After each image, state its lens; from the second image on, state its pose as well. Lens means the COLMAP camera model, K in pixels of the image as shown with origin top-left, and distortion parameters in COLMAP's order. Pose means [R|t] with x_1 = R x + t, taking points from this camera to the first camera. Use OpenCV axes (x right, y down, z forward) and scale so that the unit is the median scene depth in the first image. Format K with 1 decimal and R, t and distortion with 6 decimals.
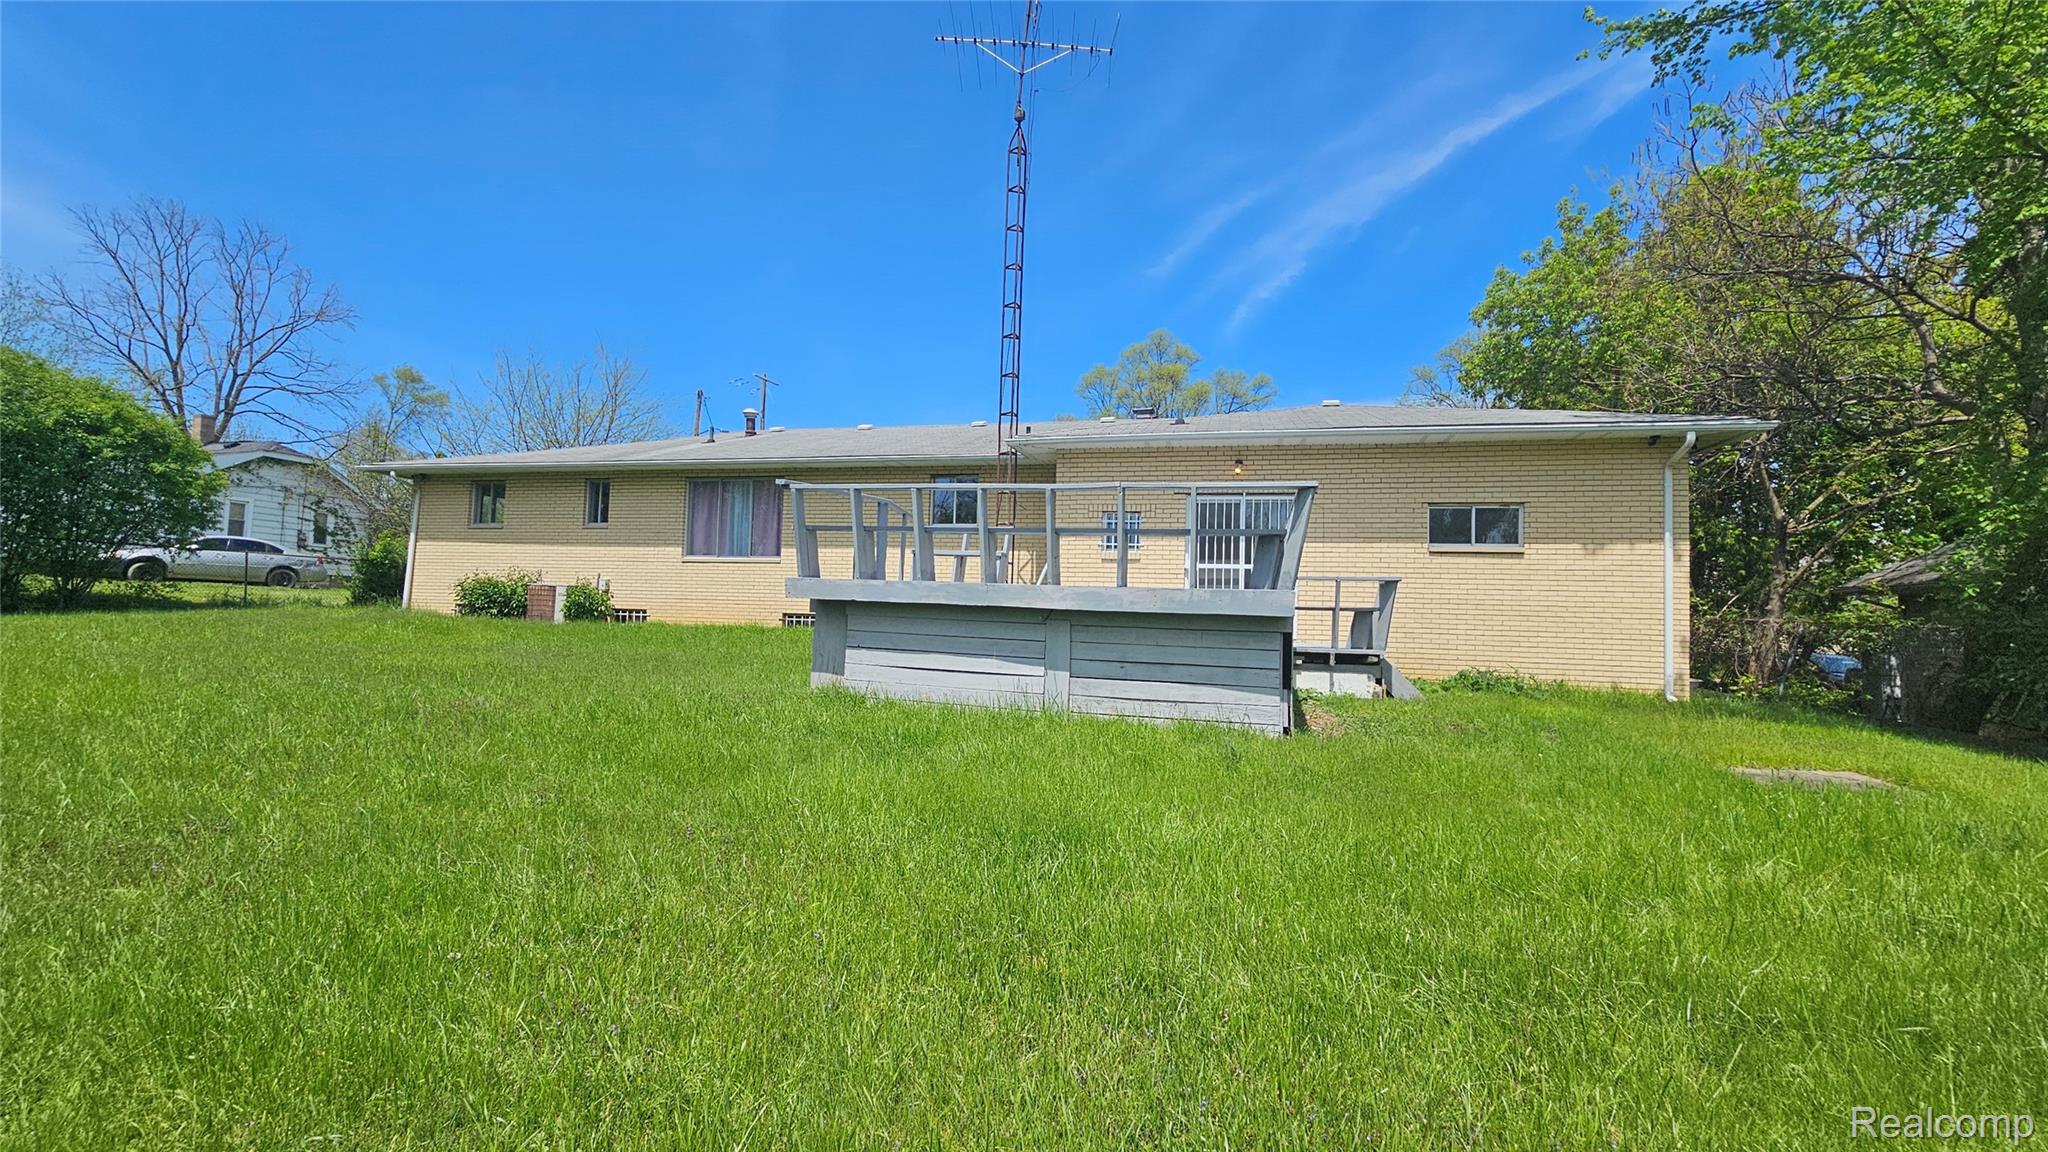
lens RADIAL K [[838.5, 0, 1024.0], [0, 838.5, 576.0], [0, 0, 1]] dist [0.001109, -0.000940]
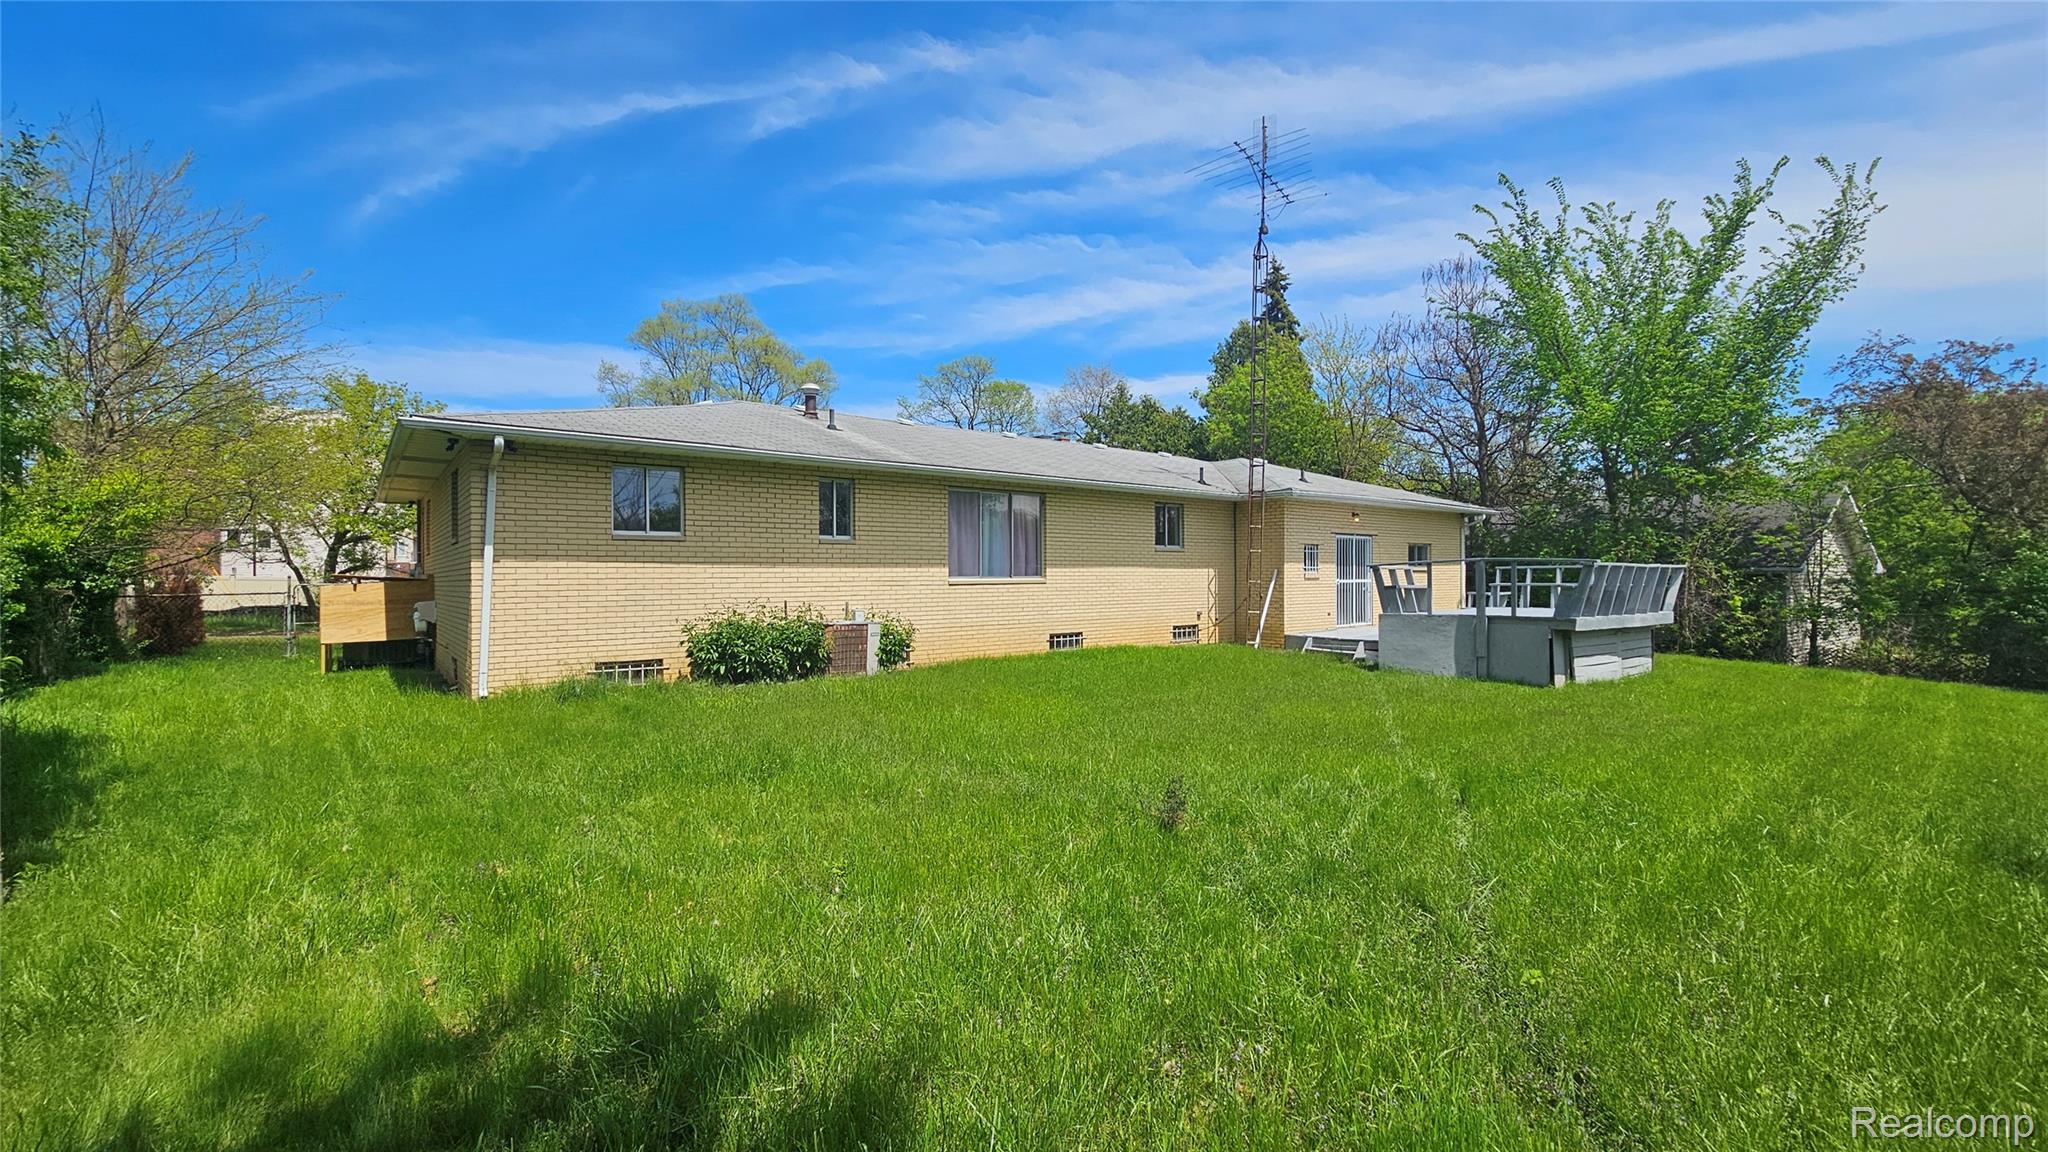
lens RADIAL K [[838.5, 0, 1024.0], [0, 838.5, 576.0], [0, 0, 1]] dist [0.001109, -0.000940]
pose [[0.591933, -0.029682, 0.805441, -1.027975], [-0.007729, 0.999067, 0.042498, -0.061060], [-0.805950, -0.031381, 0.591151, 0.421885]]
